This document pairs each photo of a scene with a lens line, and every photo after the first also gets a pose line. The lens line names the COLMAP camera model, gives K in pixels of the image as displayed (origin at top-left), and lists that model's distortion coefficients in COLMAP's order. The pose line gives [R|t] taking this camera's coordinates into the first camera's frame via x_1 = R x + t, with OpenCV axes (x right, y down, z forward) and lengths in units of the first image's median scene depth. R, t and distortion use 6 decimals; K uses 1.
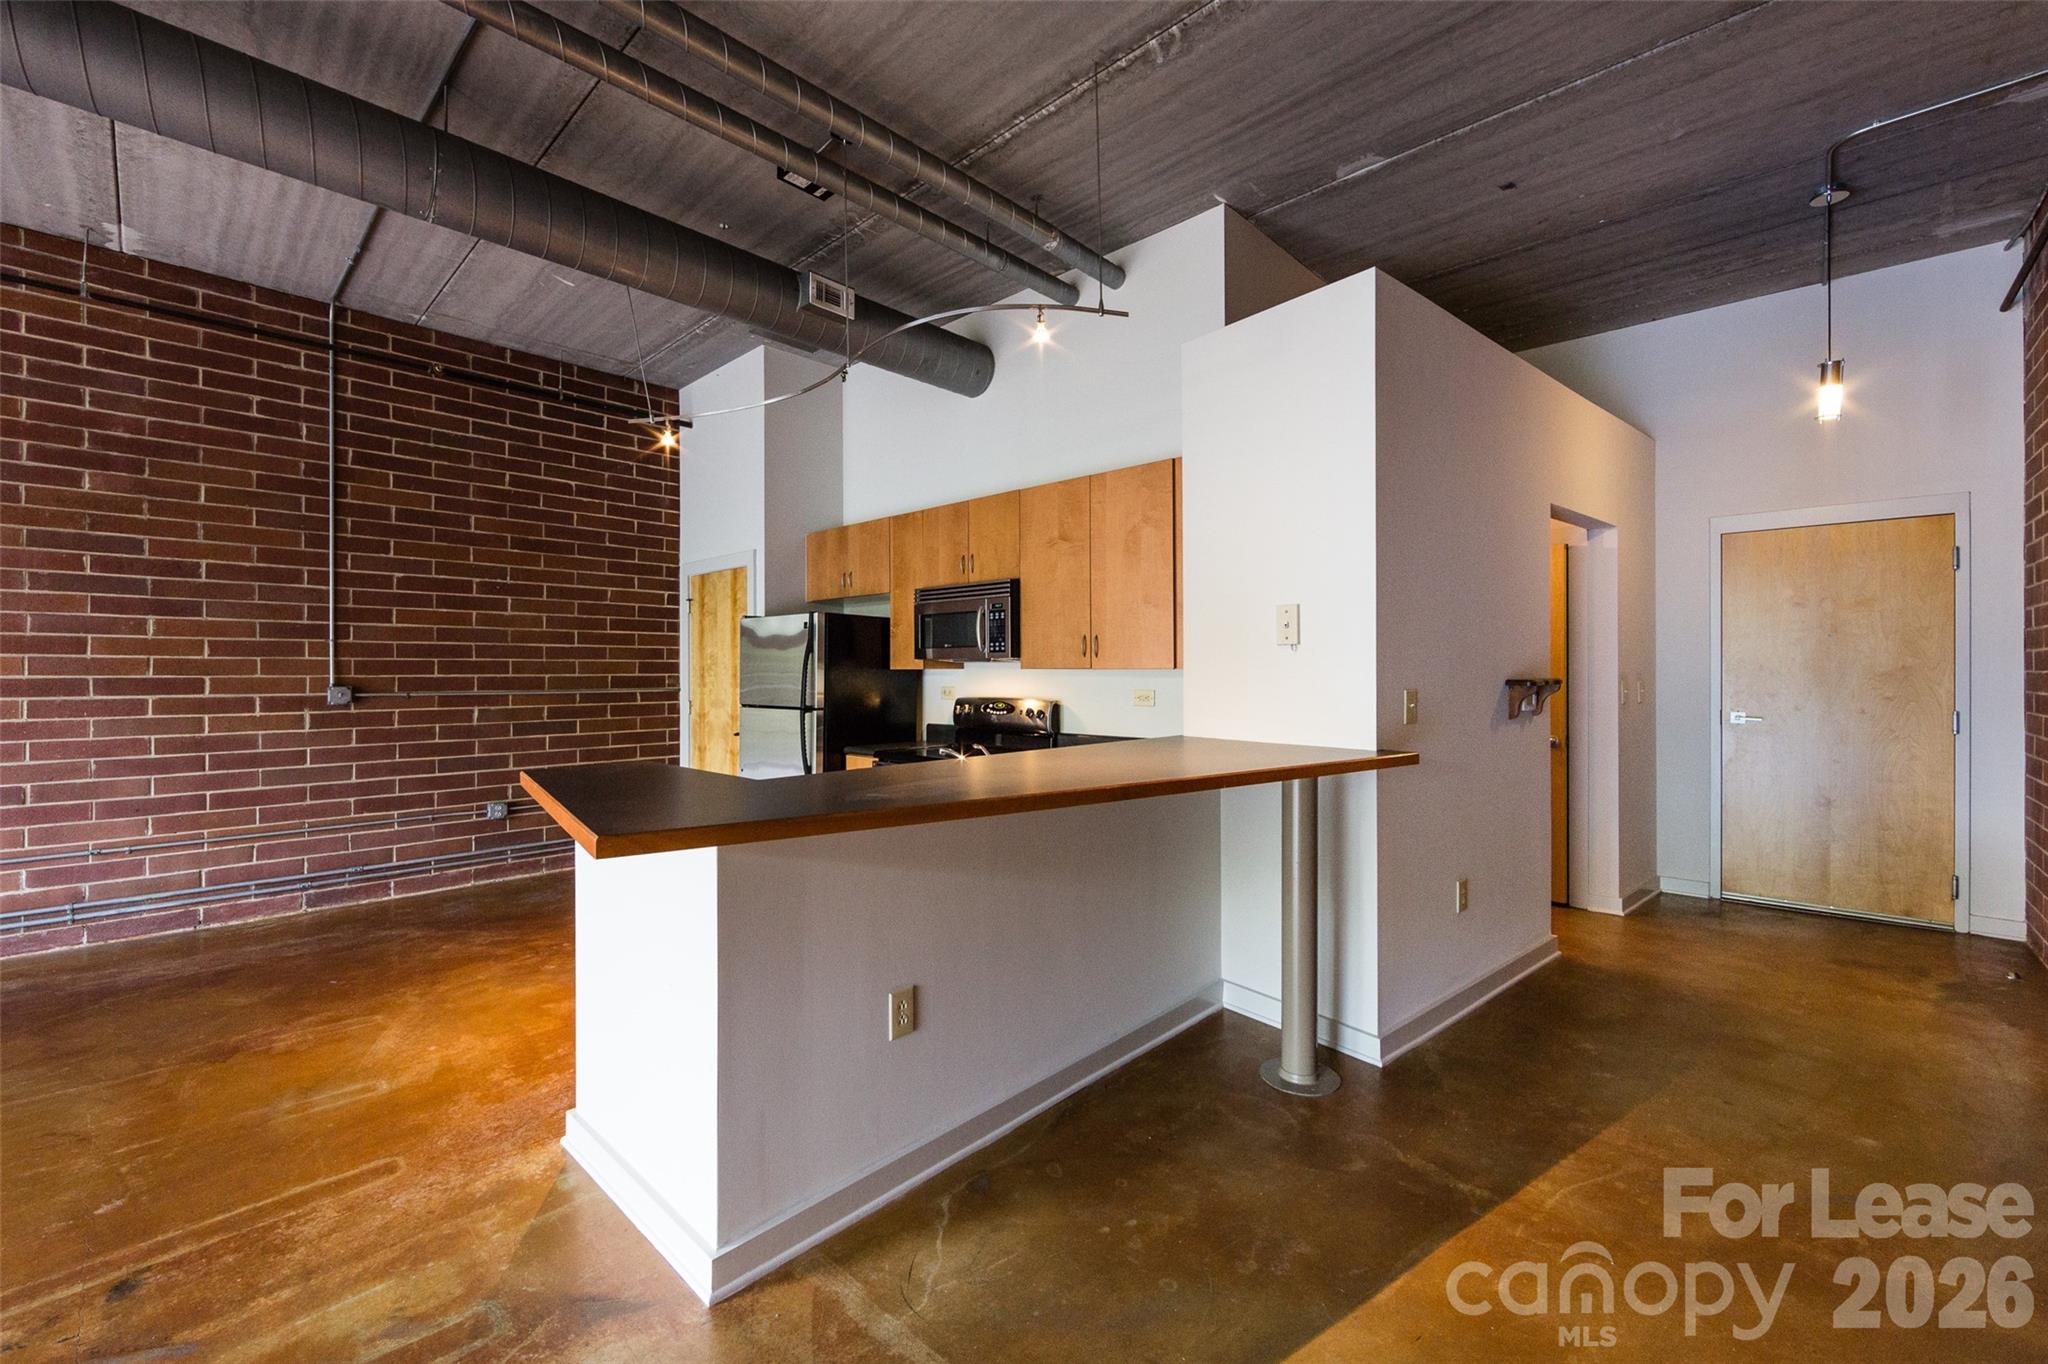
lens RADIAL K [[836.9, 0, 1000.8], [0, 836.9, 669.9], [0, 0, 1]] dist [-0.001737, -0.000264]
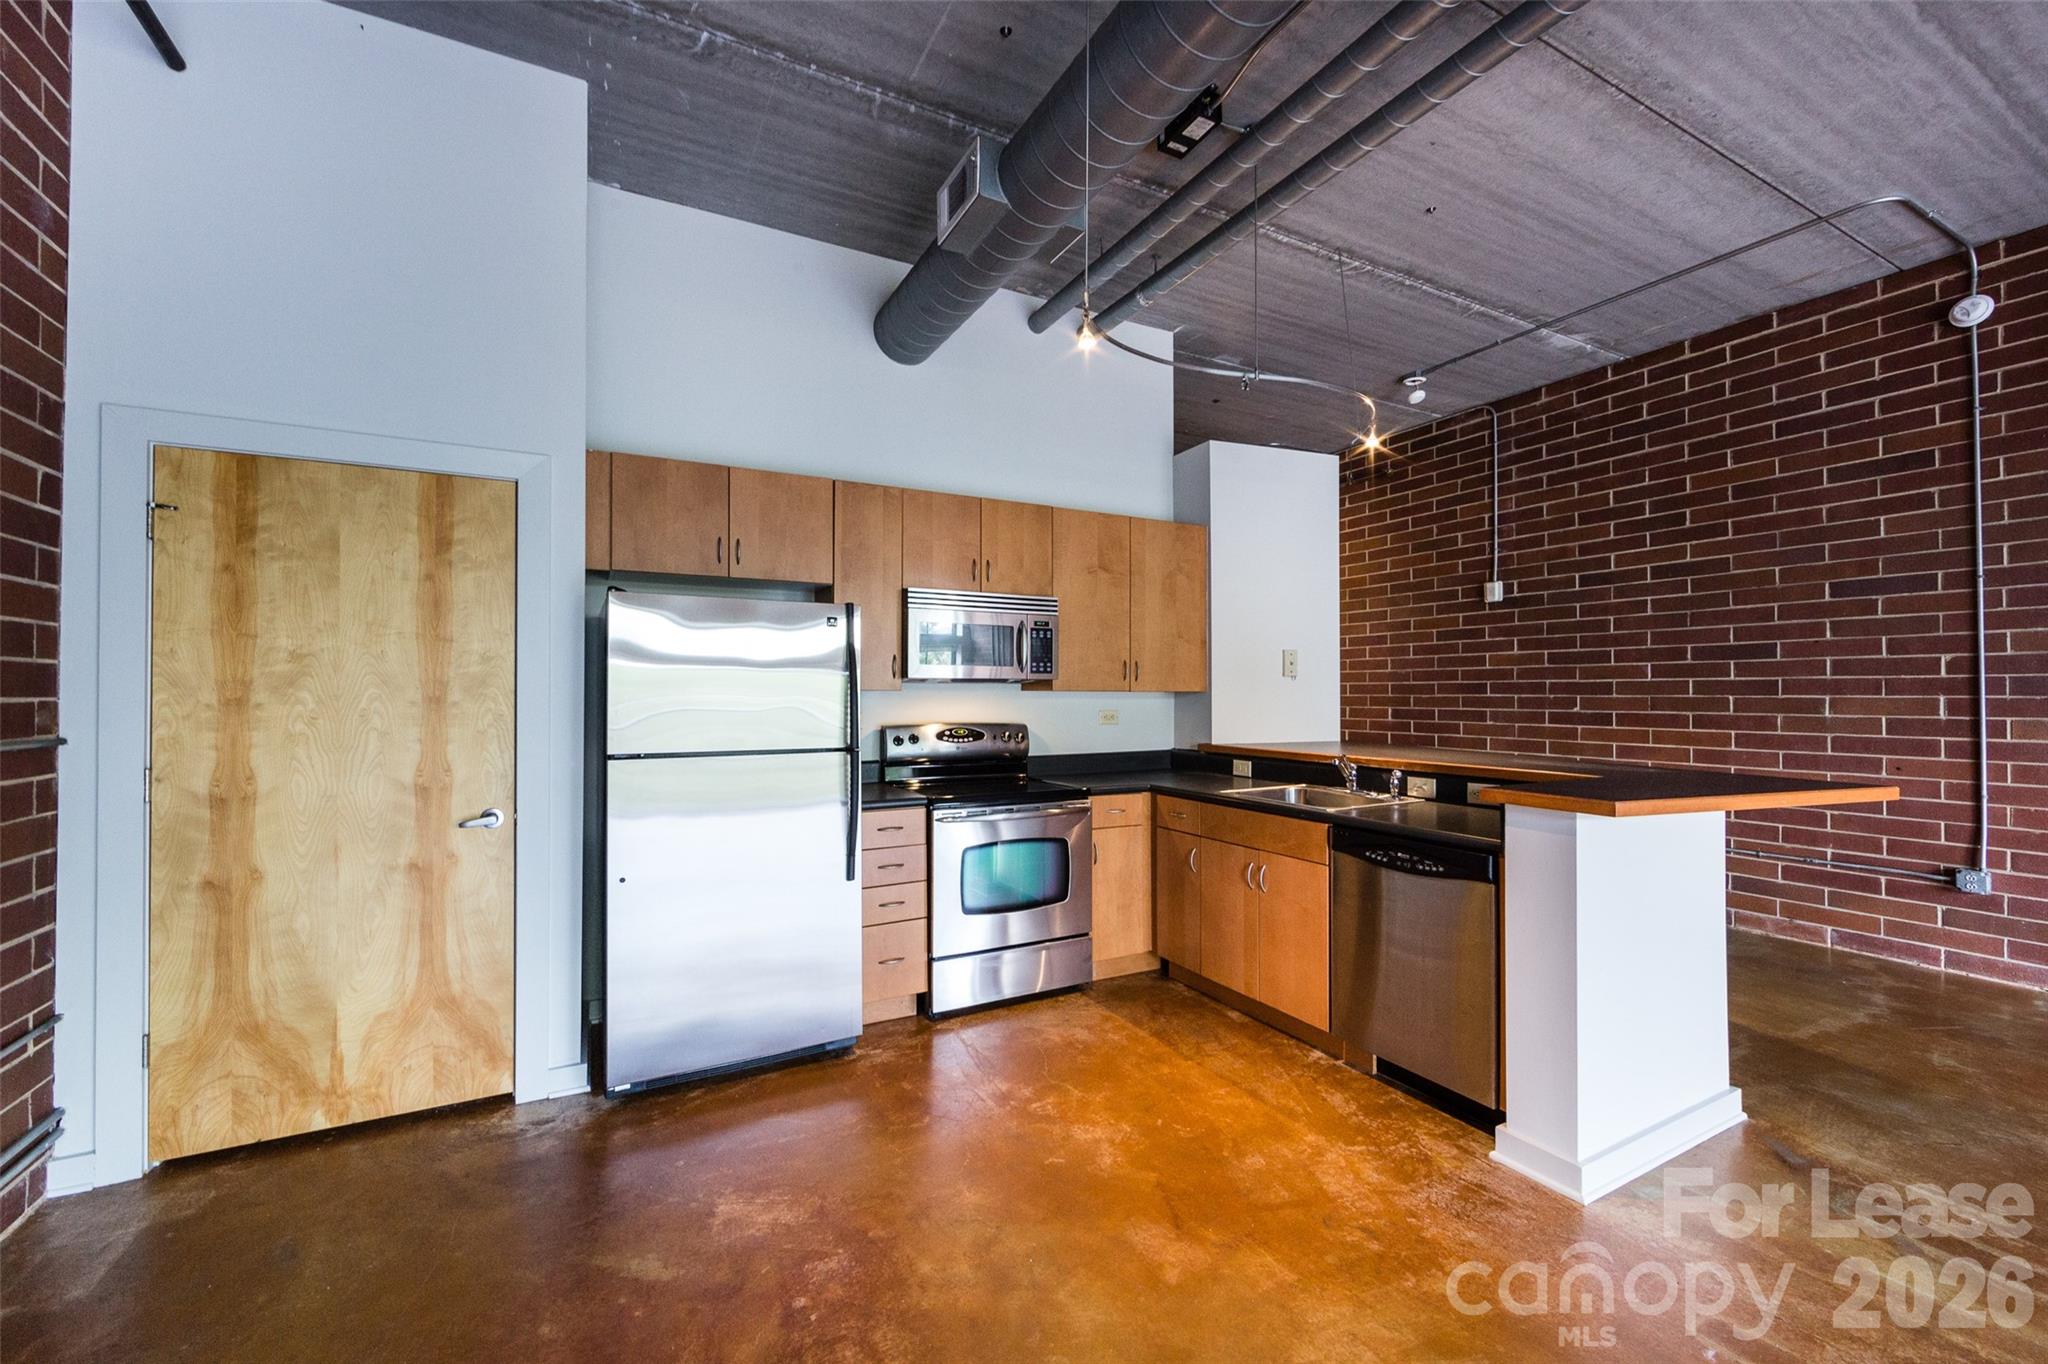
lens RADIAL K [[814.0, 0, 1030.9], [0, 814.0, 679.1], [0, 0, 1]] dist [-0.002262, -0.000113]
pose [[0.299629, 0.020599, 0.953833, -0.766332], [-0.002321, 0.999780, -0.020863, 0.004081], [-0.954053, 0.004037, 0.299611, 0.638843]]
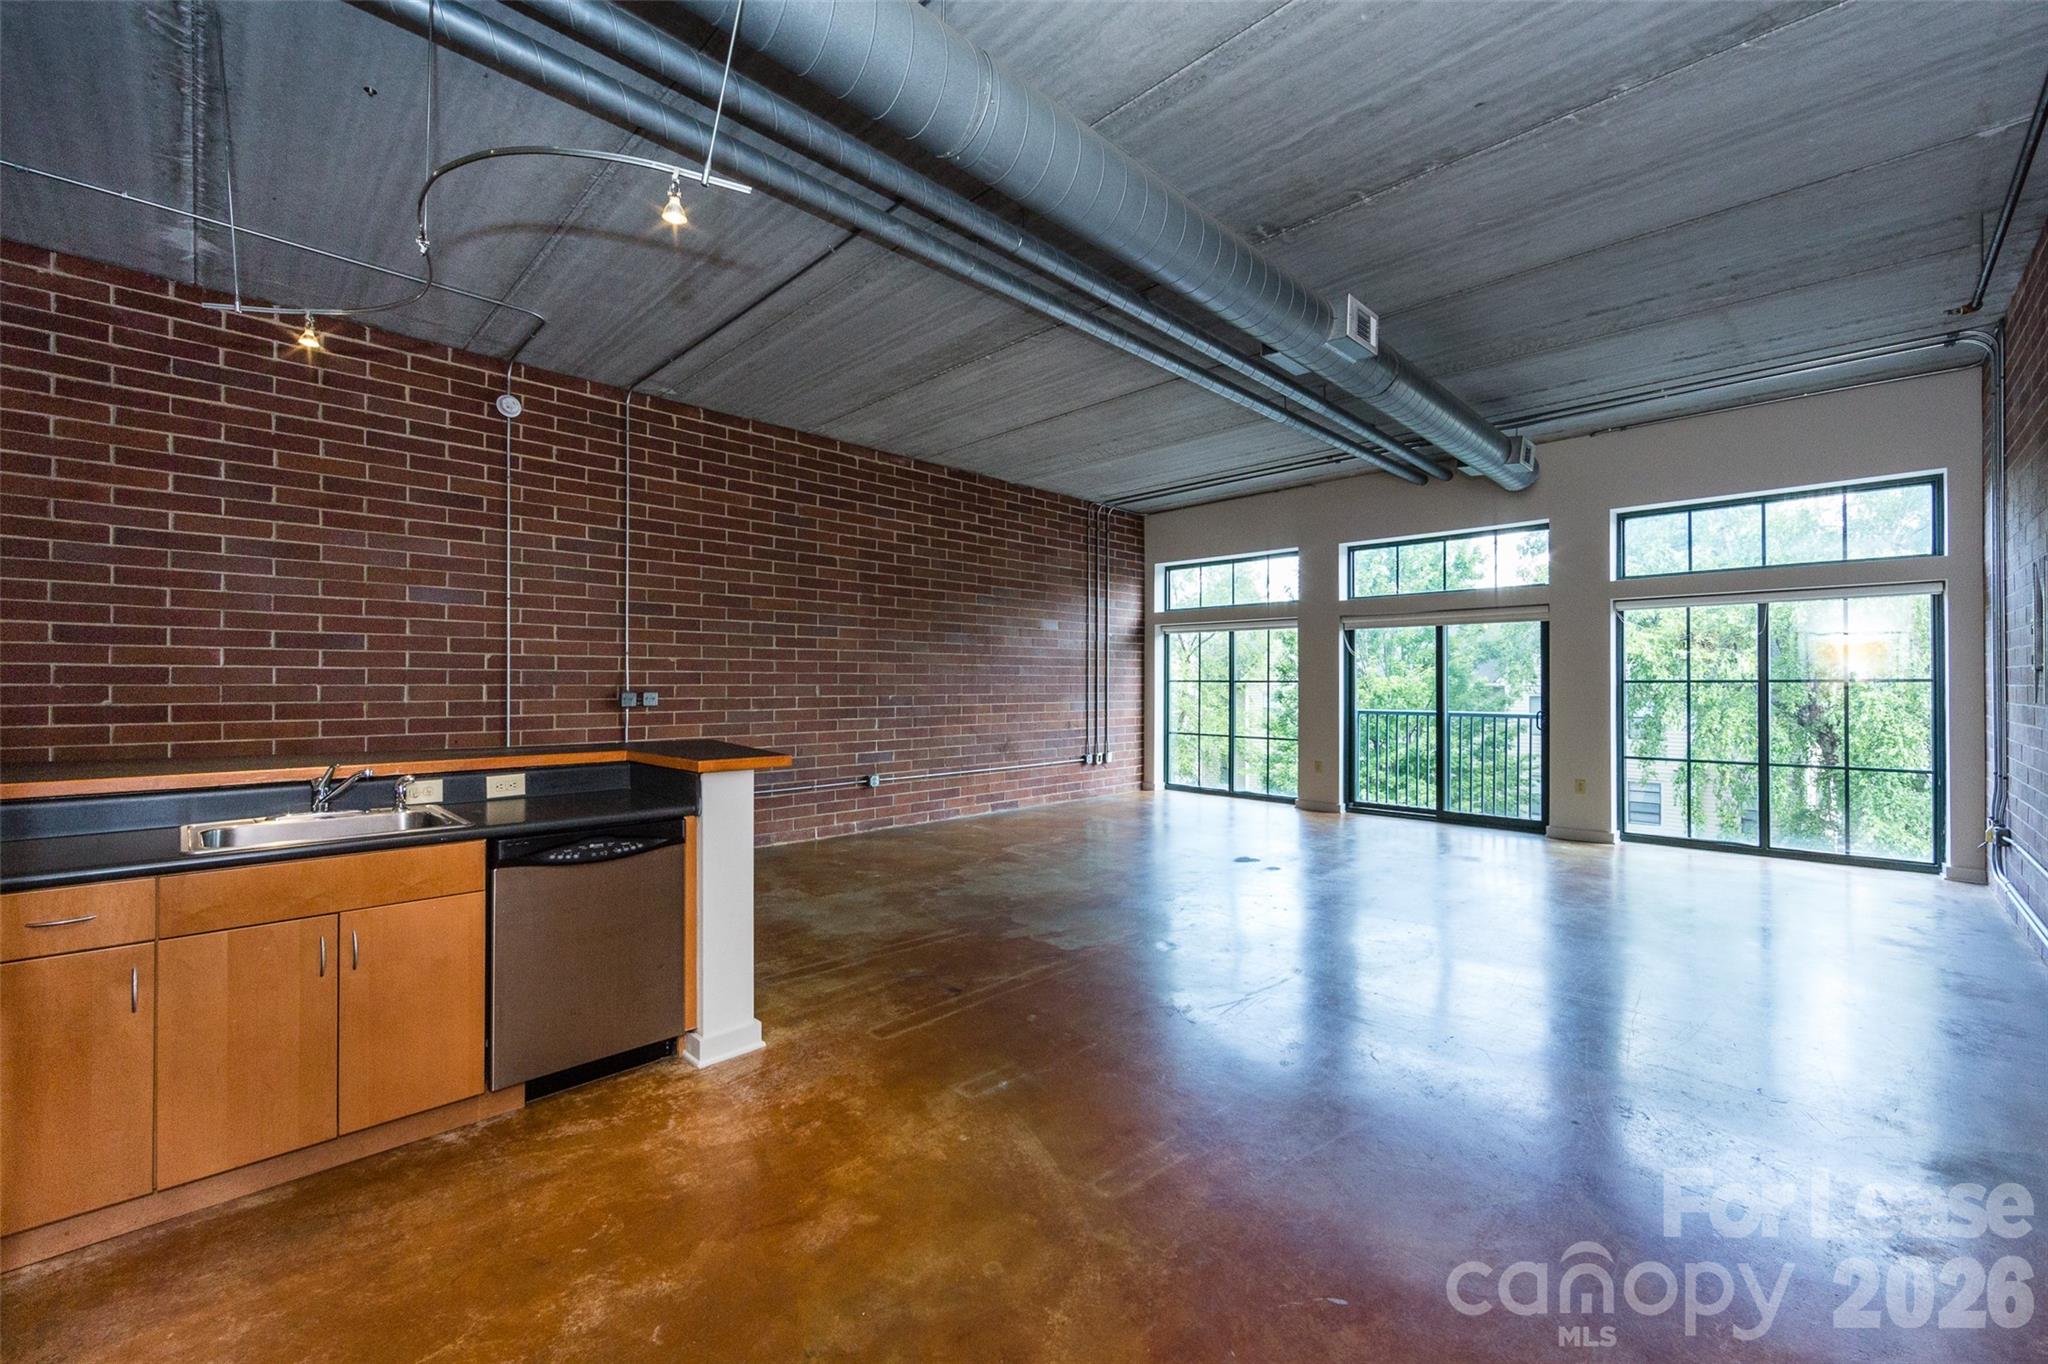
lens RADIAL K [[840.1, 0, 1042.0], [0, 840.1, 679.5], [0, 0, 1]] dist [-0.001547, -0.000066]
pose [[-0.999966, 0.002215, -0.007932, -0.461314], [0.002269, 0.999974, -0.006789, 0.004390], [0.007917, -0.006807, -0.999945, 1.122971]]
